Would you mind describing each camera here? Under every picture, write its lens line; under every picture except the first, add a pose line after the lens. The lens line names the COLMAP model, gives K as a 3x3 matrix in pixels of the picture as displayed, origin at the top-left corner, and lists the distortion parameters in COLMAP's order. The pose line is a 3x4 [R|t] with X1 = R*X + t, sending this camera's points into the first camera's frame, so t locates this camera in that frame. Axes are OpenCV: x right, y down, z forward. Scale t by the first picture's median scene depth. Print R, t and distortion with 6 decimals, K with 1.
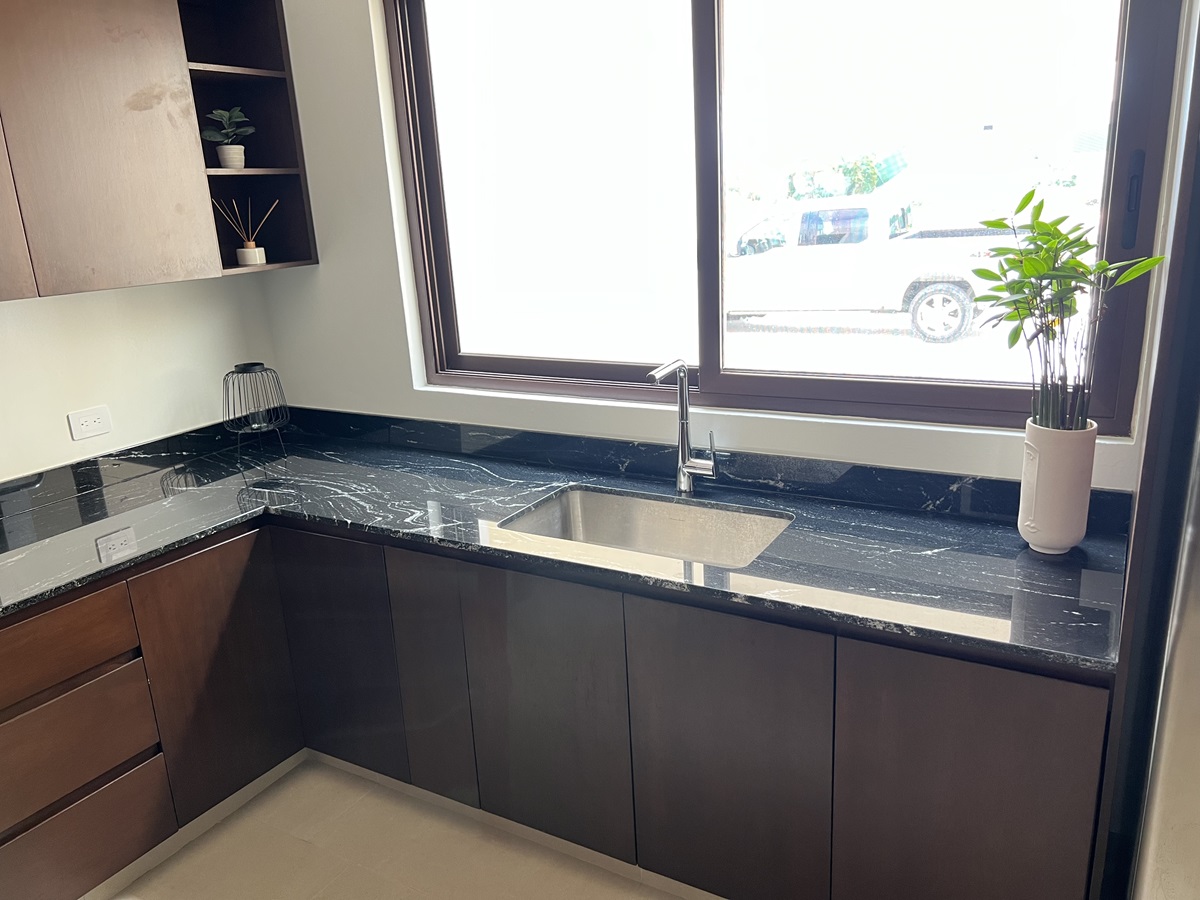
lens RADIAL K [[907.2, 0, 602.3], [0, 907.2, 455.9], [0, 0, 1]] dist [0.109606, -0.107416]
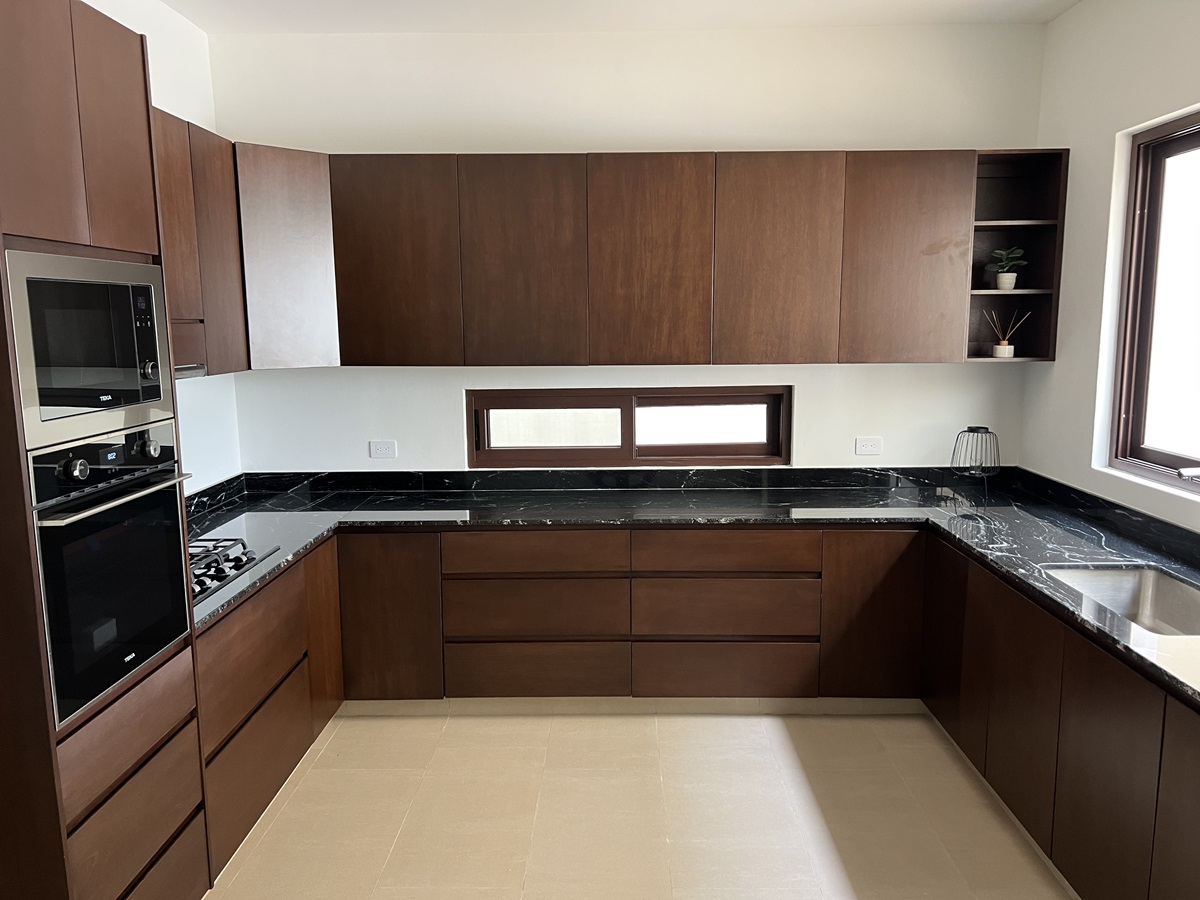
lens RADIAL K [[895.1, 0, 601.7], [0, 895.1, 451.1], [0, 0, 1]] dist [0.001635, 0.001048]
pose [[0.491525, 0.172664, -0.853575, 0.498917], [-0.259467, 0.964669, 0.045724, 0.019797], [0.831313, 0.199000, 0.518959, -0.154221]]
